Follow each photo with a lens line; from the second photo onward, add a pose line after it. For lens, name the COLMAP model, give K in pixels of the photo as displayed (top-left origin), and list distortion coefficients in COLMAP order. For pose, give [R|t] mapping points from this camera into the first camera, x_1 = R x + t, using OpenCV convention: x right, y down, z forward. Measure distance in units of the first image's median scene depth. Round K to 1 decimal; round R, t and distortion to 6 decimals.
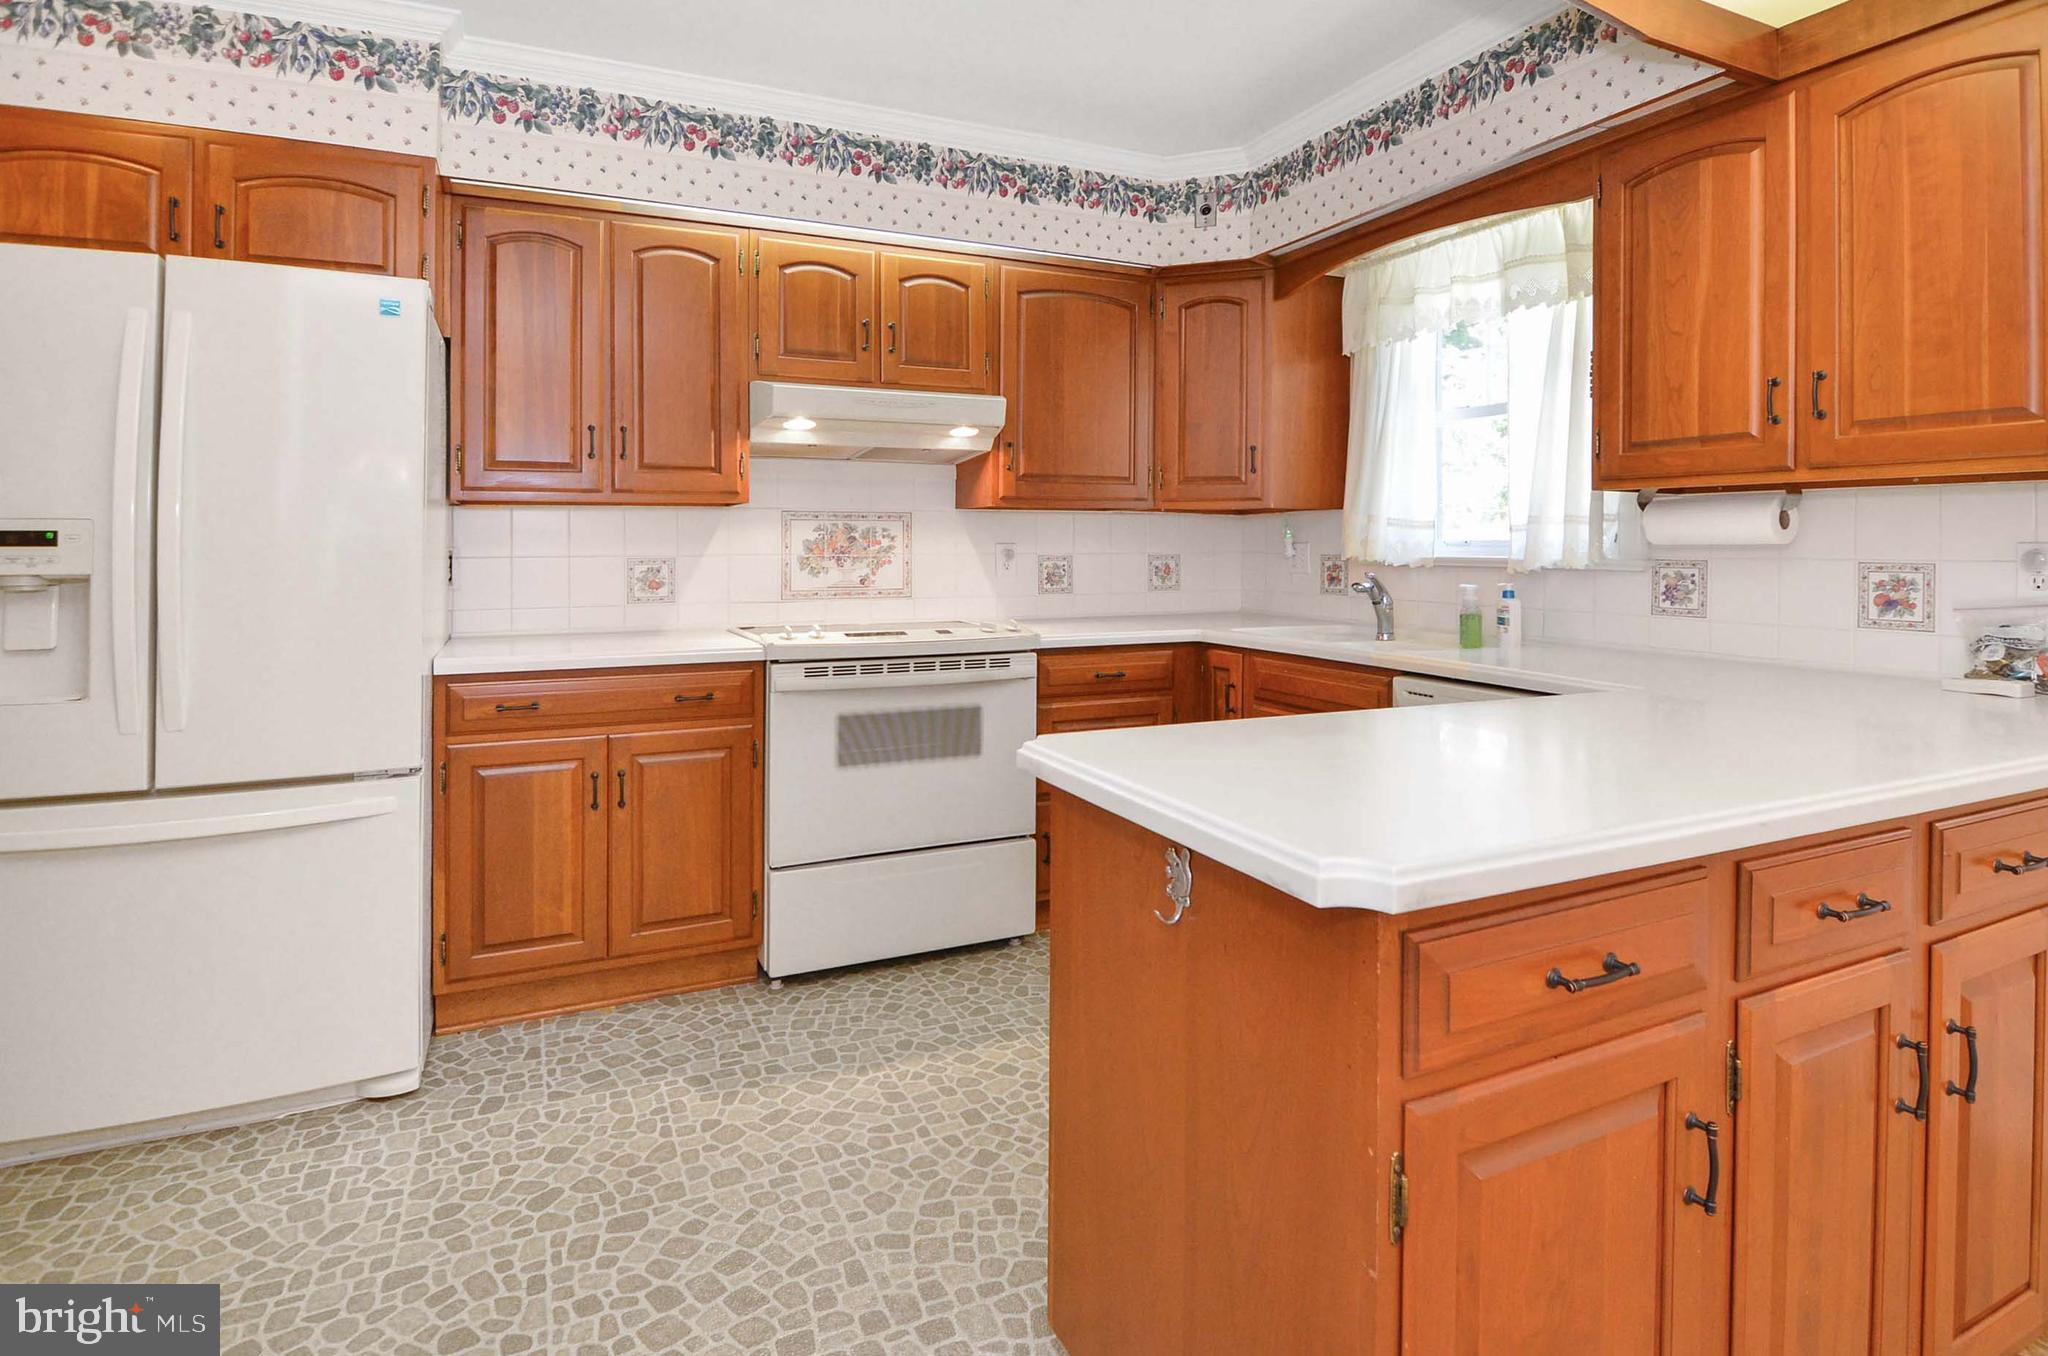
lens RADIAL K [[1034.8, 0, 954.8], [0, 1034.8, 558.1], [0, 0, 1]] dist [0.011267, -0.015561]
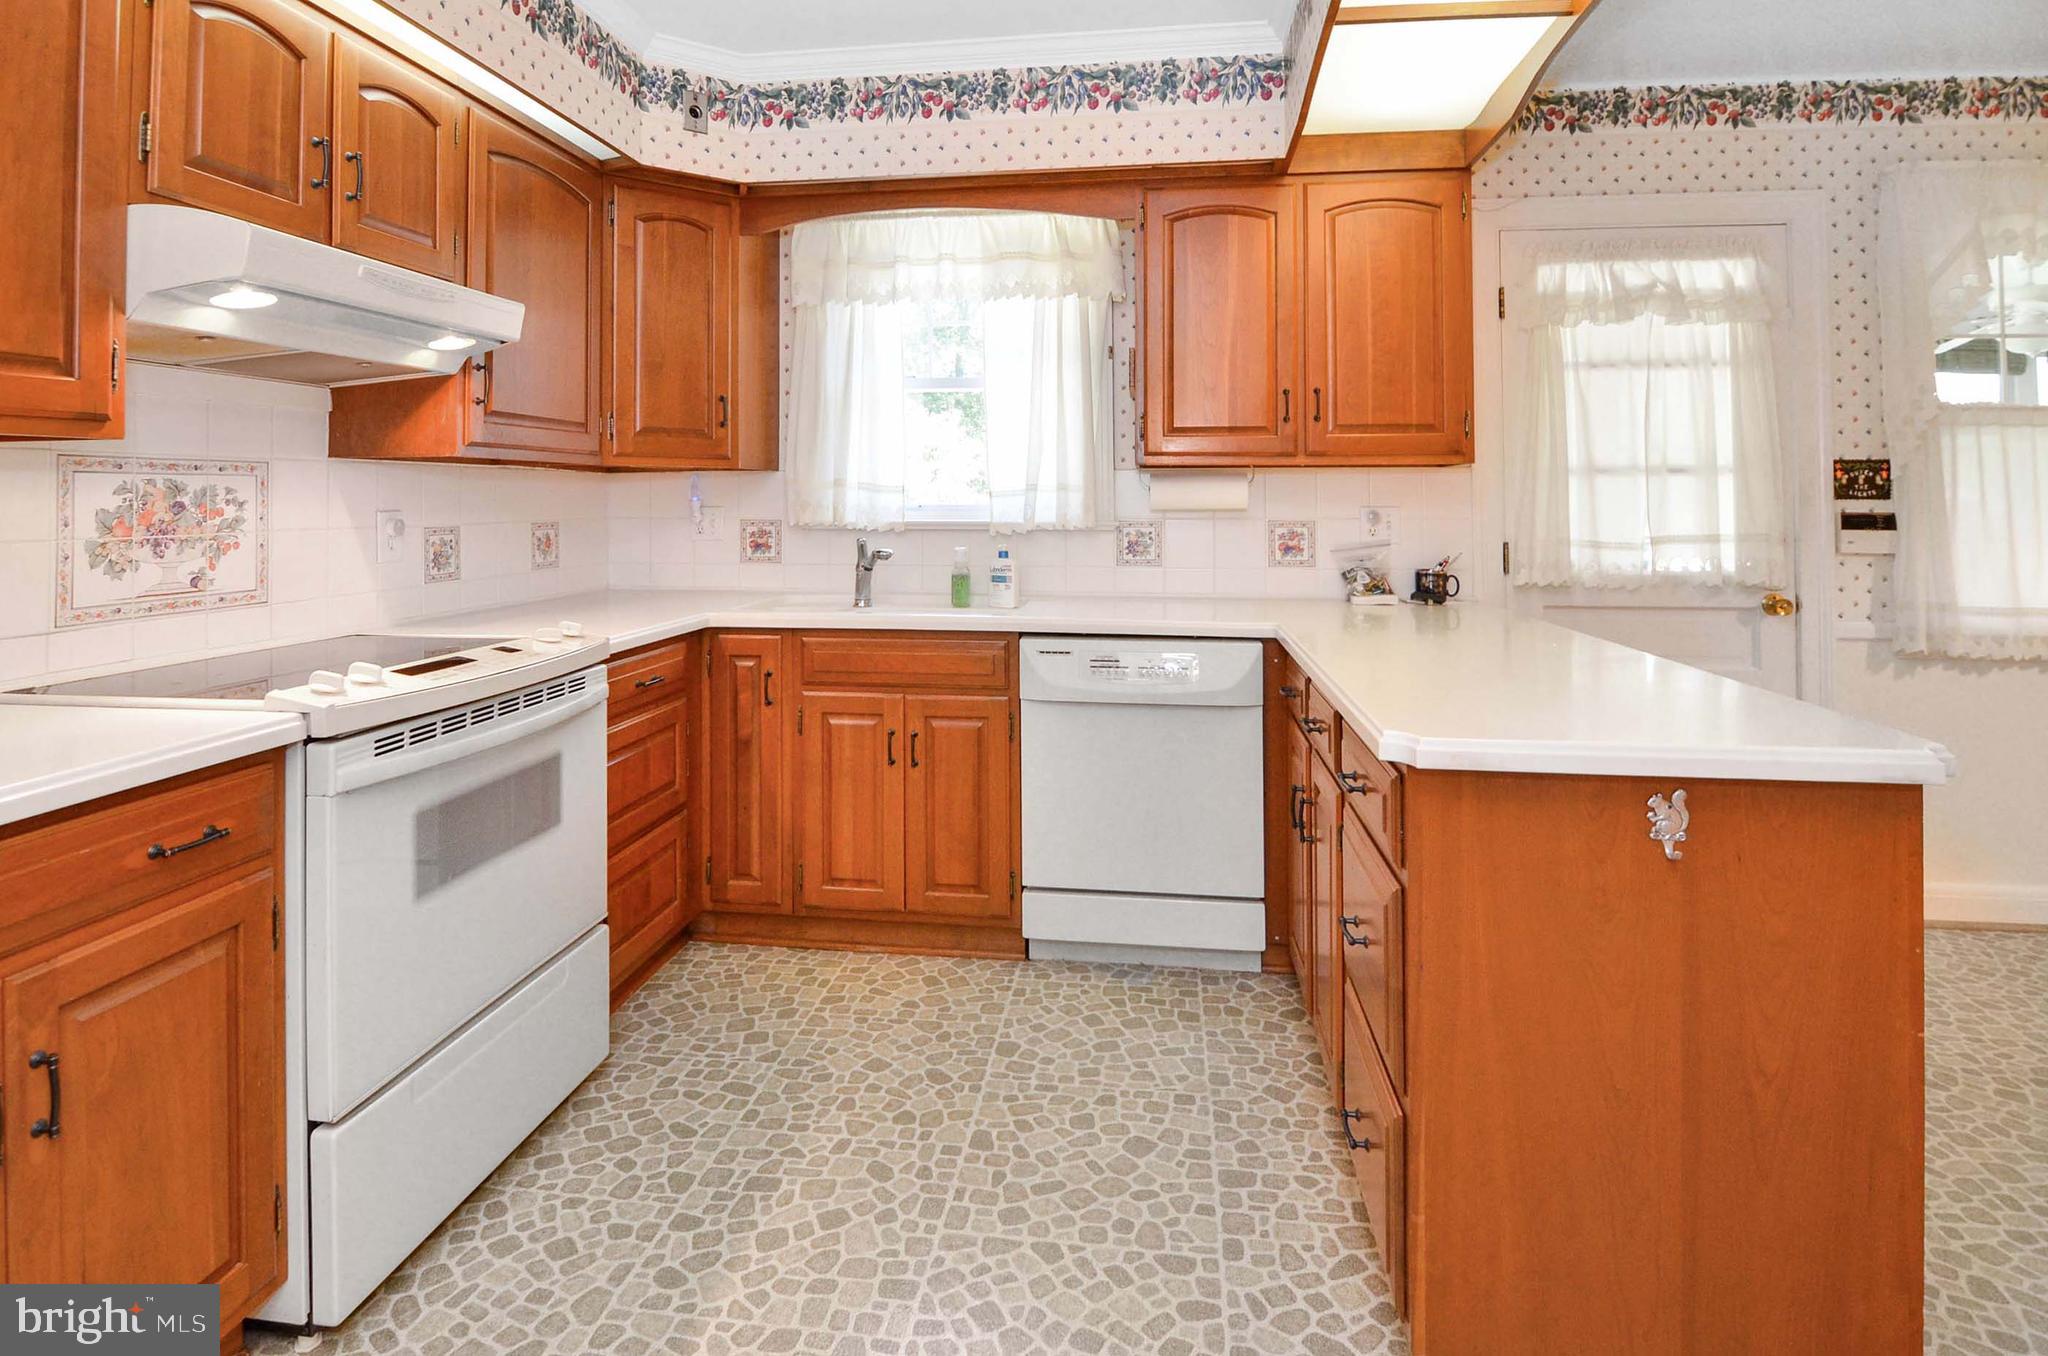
lens RADIAL K [[1103.3, 0, 1017.2], [0, 1103.3, 495.9], [0, 0, 1]] dist [-0.002573, -0.001281]
pose [[0.528012, 0.000658, 0.849237, -0.498512], [0.013797, 0.999861, -0.009353, -0.017385], [-0.849125, 0.016656, 0.527929, 0.411288]]
